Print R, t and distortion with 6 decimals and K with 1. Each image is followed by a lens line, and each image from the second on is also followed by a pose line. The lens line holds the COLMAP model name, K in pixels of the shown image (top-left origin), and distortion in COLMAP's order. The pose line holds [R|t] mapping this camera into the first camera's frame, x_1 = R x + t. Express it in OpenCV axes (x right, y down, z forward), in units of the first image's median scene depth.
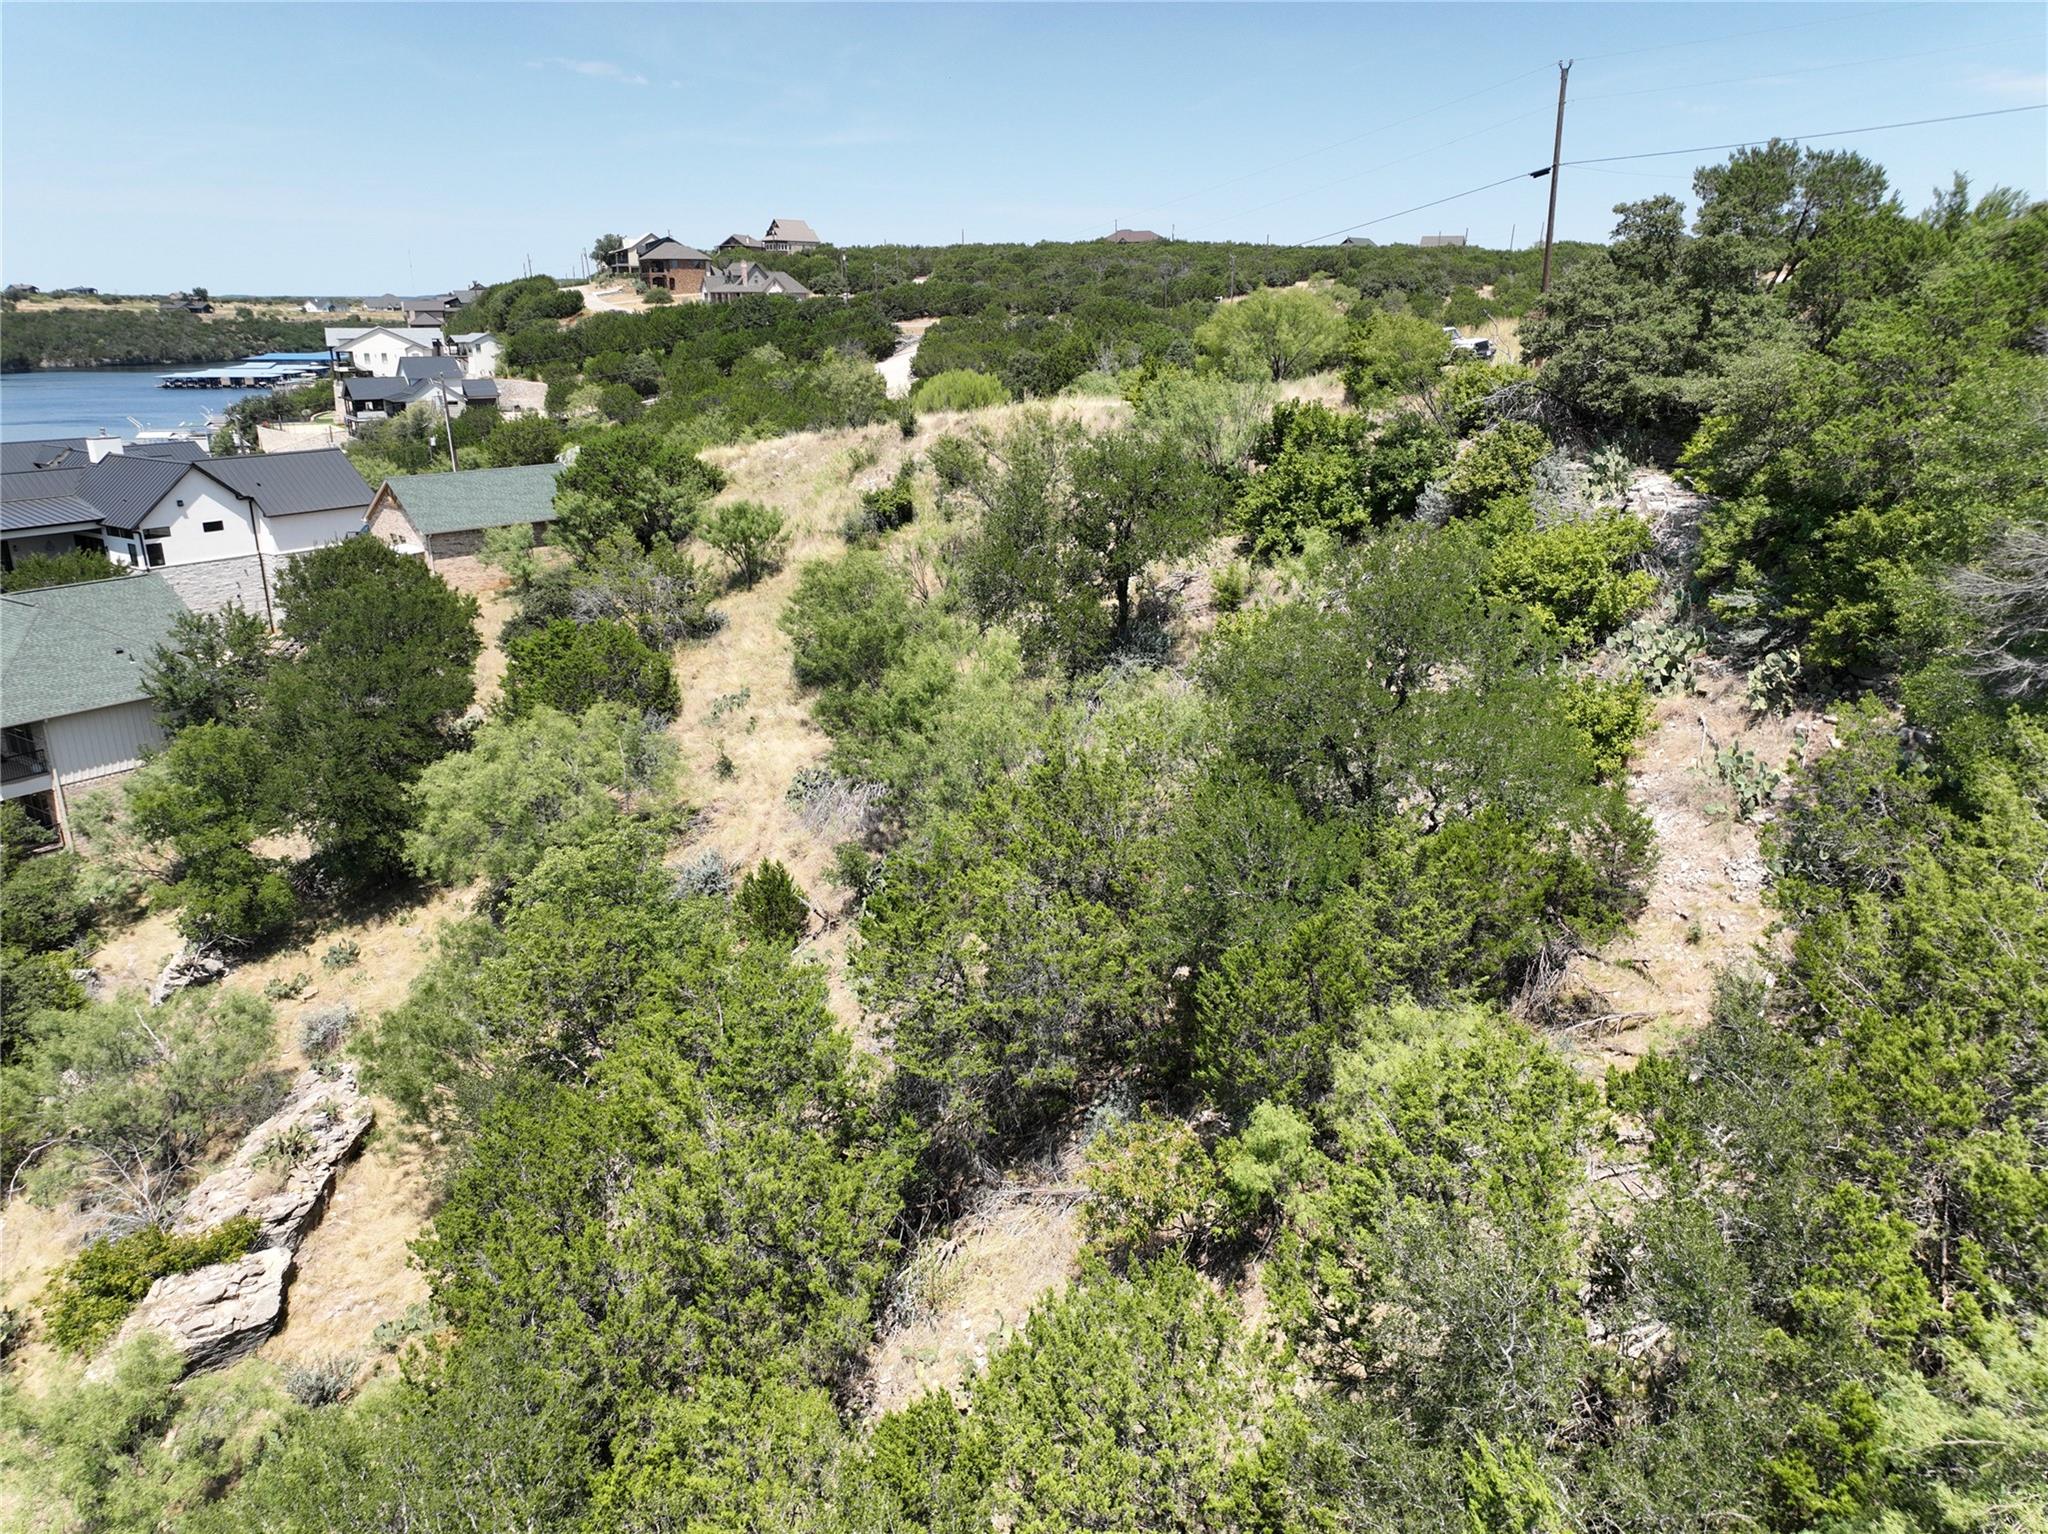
lens RADIAL K [[1429.1, 0, 1024.0], [0, 1429.1, 767.0], [0, 0, 1]] dist [-0.001359, 0.019043]
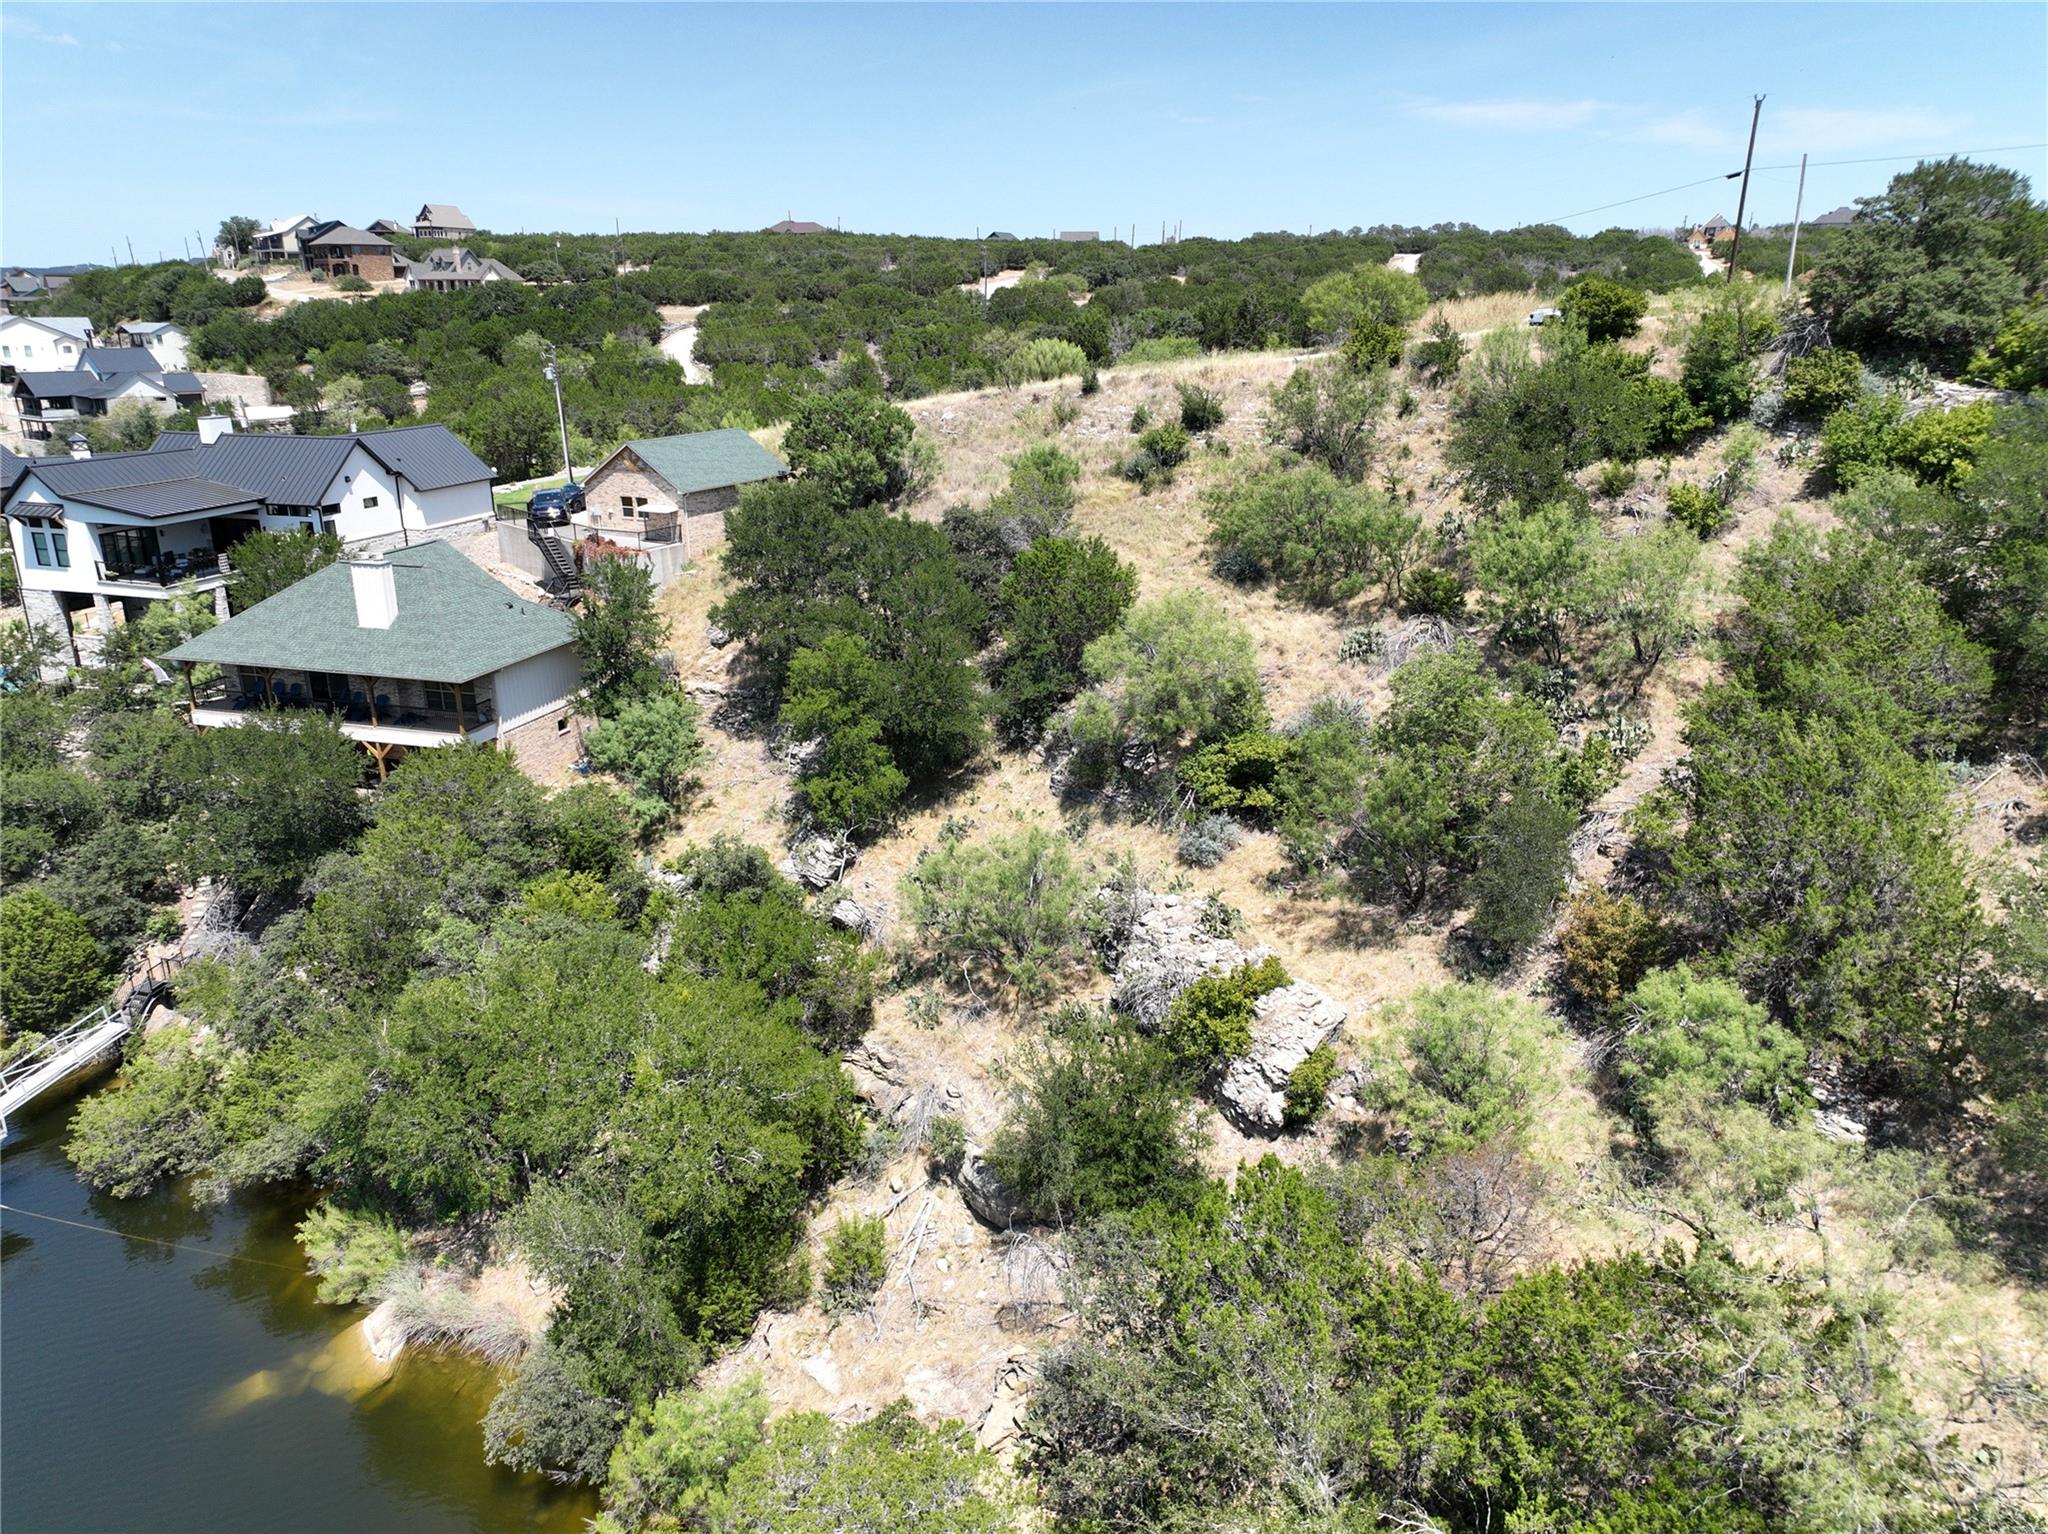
lens RADIAL K [[1429.1, 0, 1024.0], [0, 1429.1, 767.0], [0, 0, 1]] dist [-0.001359, 0.019043]
pose [[0.955070, -0.092889, 0.281447, -0.149425], [0.092056, 0.995622, 0.016210, 0.013752], [-0.281720, 0.010427, 0.959440, -0.025733]]
